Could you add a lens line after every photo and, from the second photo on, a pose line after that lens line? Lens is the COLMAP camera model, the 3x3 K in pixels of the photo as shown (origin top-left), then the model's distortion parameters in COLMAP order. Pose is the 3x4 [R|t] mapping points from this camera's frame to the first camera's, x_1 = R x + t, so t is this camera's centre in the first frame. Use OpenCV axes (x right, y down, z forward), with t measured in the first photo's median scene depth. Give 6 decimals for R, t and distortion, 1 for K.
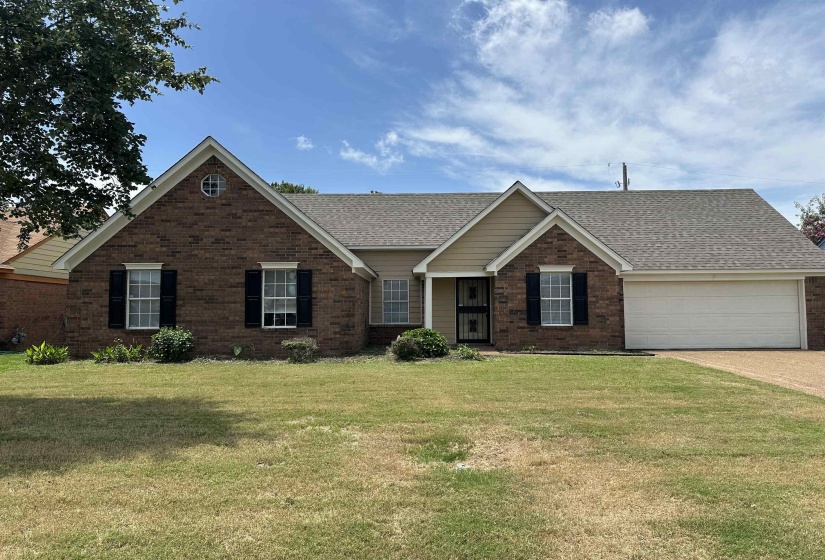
lens RADIAL K [[508.9, 0, 414.6], [0, 508.9, 283.0], [0, 0, 1]] dist [0.118855, -0.156618]
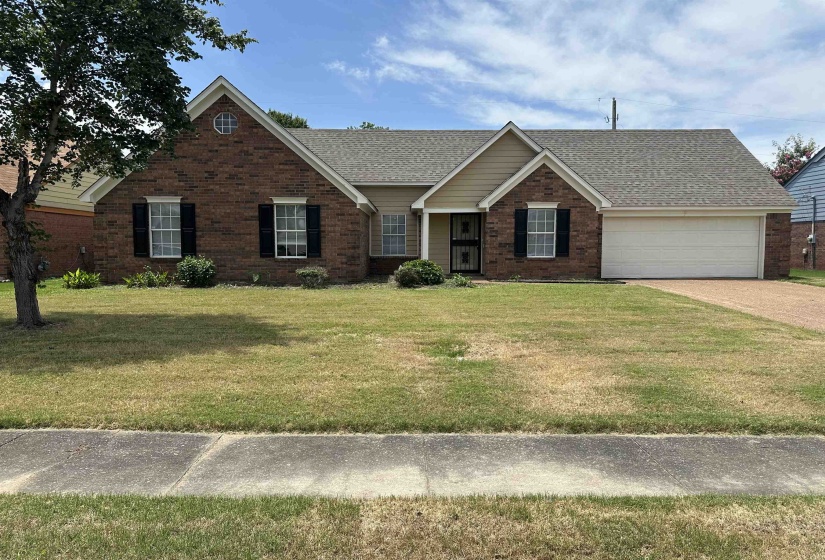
lens RADIAL K [[508.9, 0, 414.6], [0, 508.9, 283.0], [0, 0, 1]] dist [0.118855, -0.156618]
pose [[0.999694, 0.003622, 0.024458, -0.024838], [-0.006774, 0.991485, 0.130043, -0.004381], [-0.023779, -0.130169, 0.991207, -0.108263]]
